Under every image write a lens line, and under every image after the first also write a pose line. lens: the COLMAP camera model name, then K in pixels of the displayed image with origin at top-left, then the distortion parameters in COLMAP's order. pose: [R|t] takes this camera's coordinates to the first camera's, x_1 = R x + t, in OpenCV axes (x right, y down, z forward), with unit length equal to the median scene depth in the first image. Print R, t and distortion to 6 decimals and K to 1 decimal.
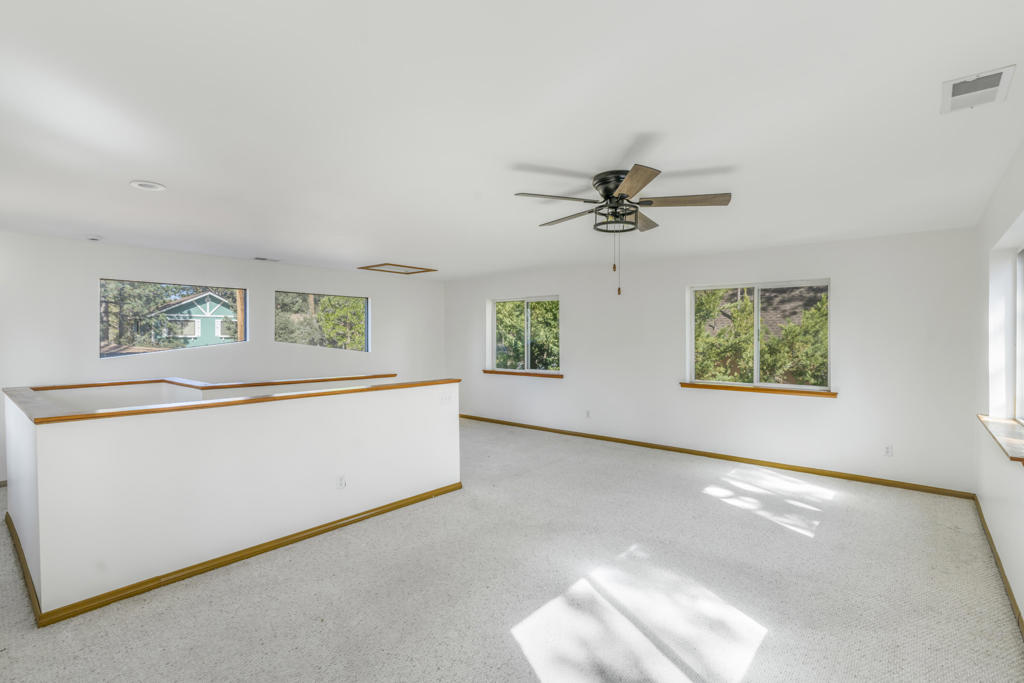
lens RADIAL K [[481.9, 0, 512.0], [0, 481.9, 341.5], [0, 0, 1]] dist [-0.042156, 0.000234]
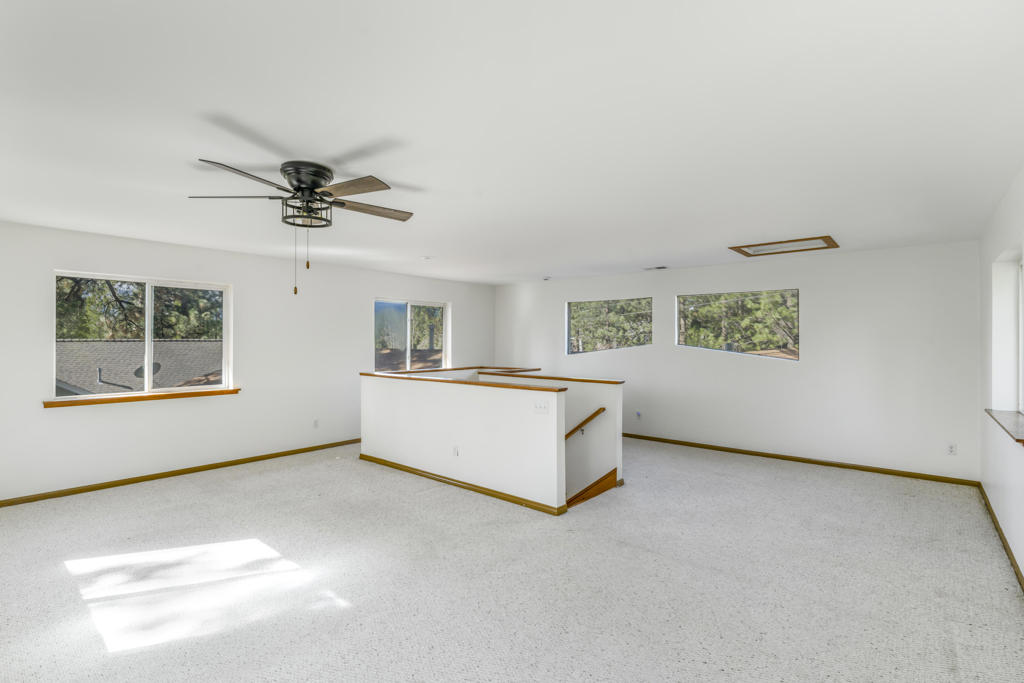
lens RADIAL K [[476.5, 0, 512.0], [0, 476.5, 341.5], [0, 0, 1]] dist [-0.026263, -0.000582]
pose [[-0.001824, 0.001482, -0.999997, 1.162938], [-0.008002, 0.999967, 0.001497, -0.009563], [0.999966, 0.008004, -0.001812, 1.431962]]
